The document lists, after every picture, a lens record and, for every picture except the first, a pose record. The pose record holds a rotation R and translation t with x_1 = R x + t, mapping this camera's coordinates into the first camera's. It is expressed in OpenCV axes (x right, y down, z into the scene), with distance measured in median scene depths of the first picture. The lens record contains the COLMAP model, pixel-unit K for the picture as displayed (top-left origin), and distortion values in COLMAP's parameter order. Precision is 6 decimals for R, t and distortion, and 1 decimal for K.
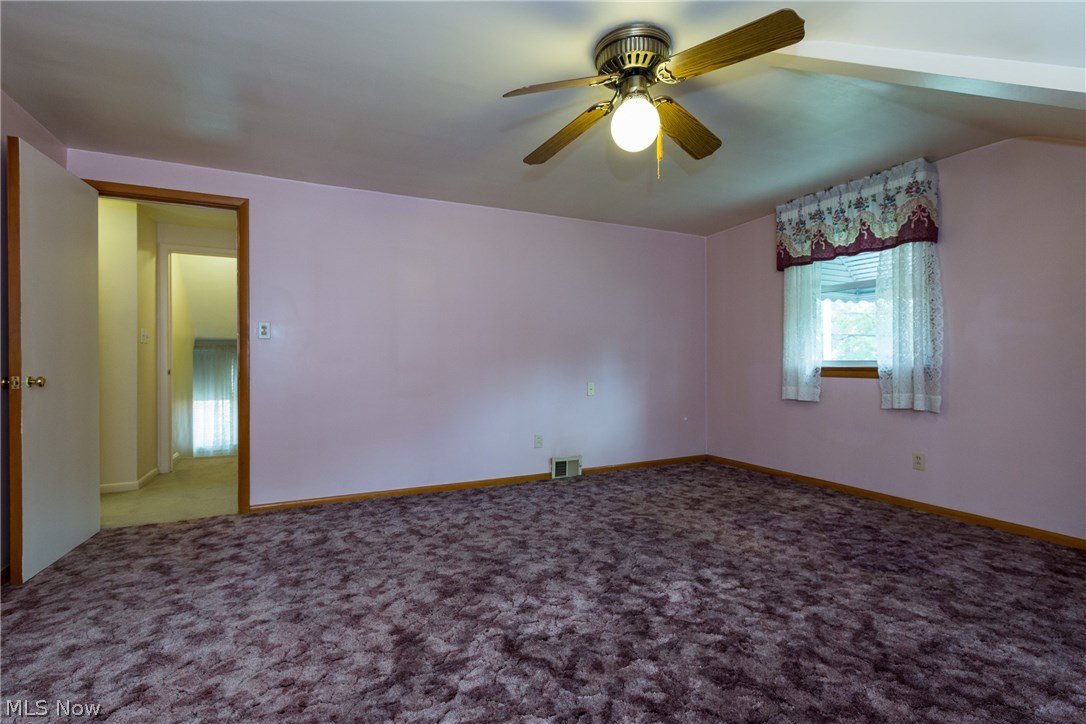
lens RADIAL K [[494.6, 0, 543.0], [0, 494.6, 362.0], [0, 0, 1]] dist [0.001223, 0.000128]
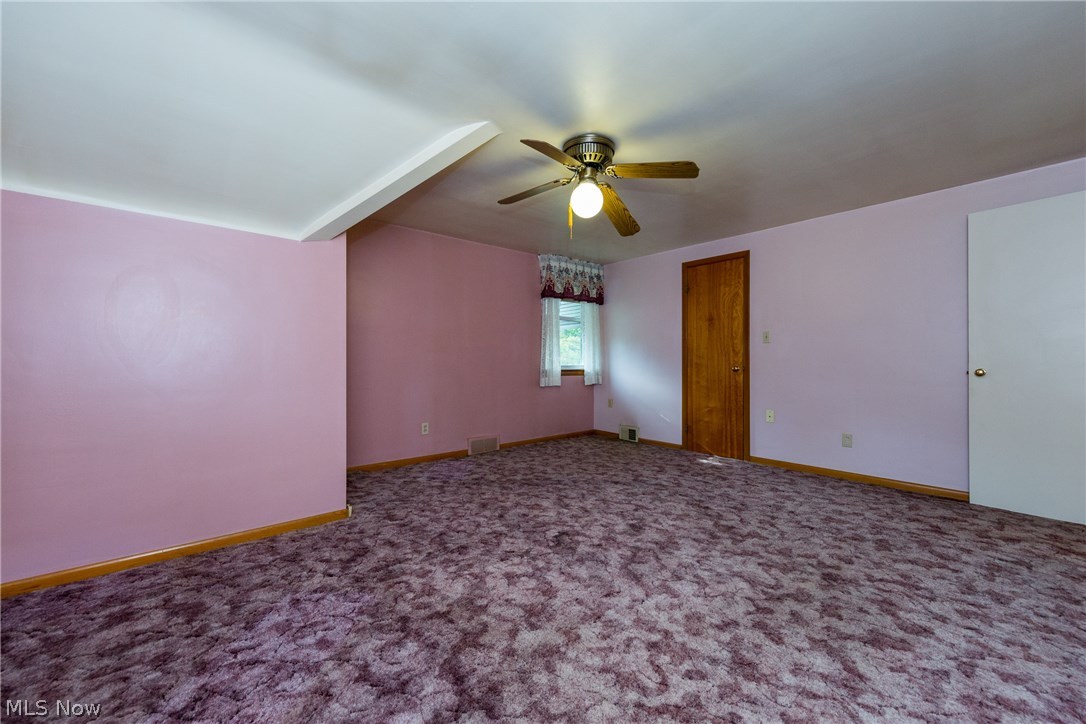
lens RADIAL K [[412.2, 0, 541.7], [0, 412.2, 359.4], [0, 0, 1]] dist [0.003403, 0.000016]
pose [[-0.965831, 0.004516, -0.259135, 0.492889], [0.006295, 0.999962, -0.006035, 0.000654], [0.259098, -0.007460, -0.965822, 1.662818]]
